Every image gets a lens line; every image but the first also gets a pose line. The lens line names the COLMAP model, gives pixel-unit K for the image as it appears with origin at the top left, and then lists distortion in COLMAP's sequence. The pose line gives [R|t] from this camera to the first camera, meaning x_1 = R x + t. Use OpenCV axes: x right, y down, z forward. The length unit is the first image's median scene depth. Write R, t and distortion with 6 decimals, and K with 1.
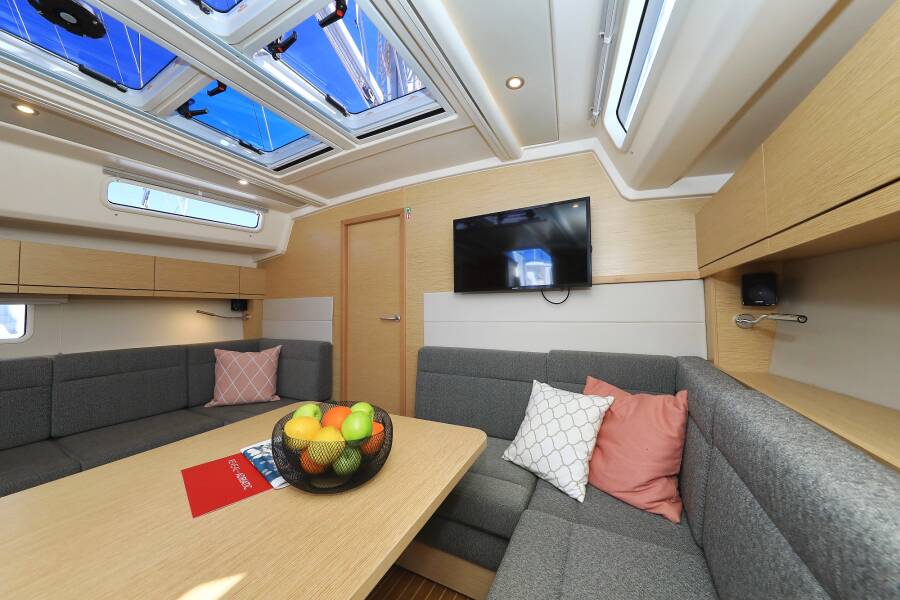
lens RADIAL K [[291.6, 0, 452.6], [0, 291.6, 289.1], [0, 0, 1]] dist [-0.005771, -0.000131]
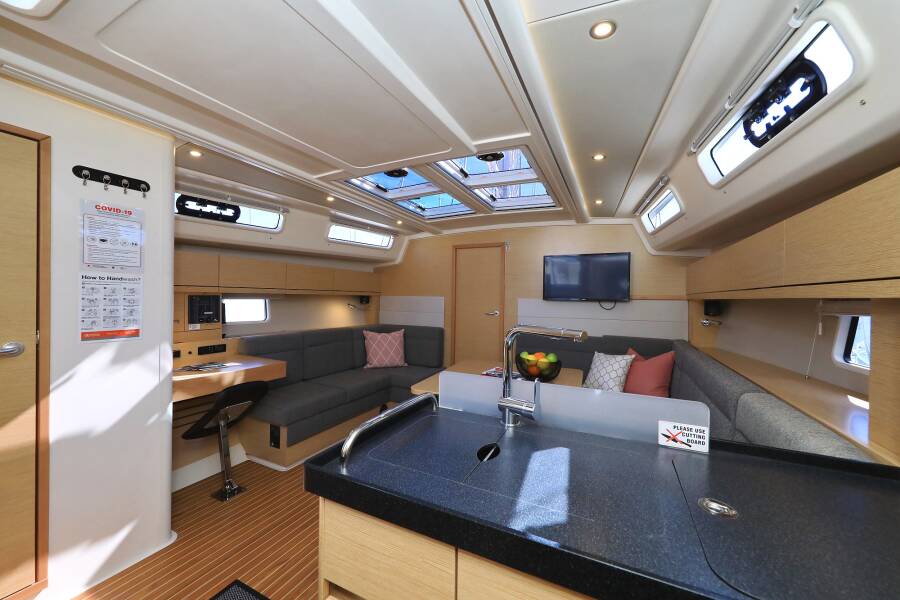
lens RADIAL K [[336.9, 0, 427.9], [0, 336.9, 280.9], [0, 0, 1]] dist [0.008277, 0.000611]
pose [[0.999288, 0.023942, 0.029167, -0.595650], [-0.025146, 0.998816, 0.041652, -0.134531], [-0.028135, -0.042355, 0.998706, -0.759523]]
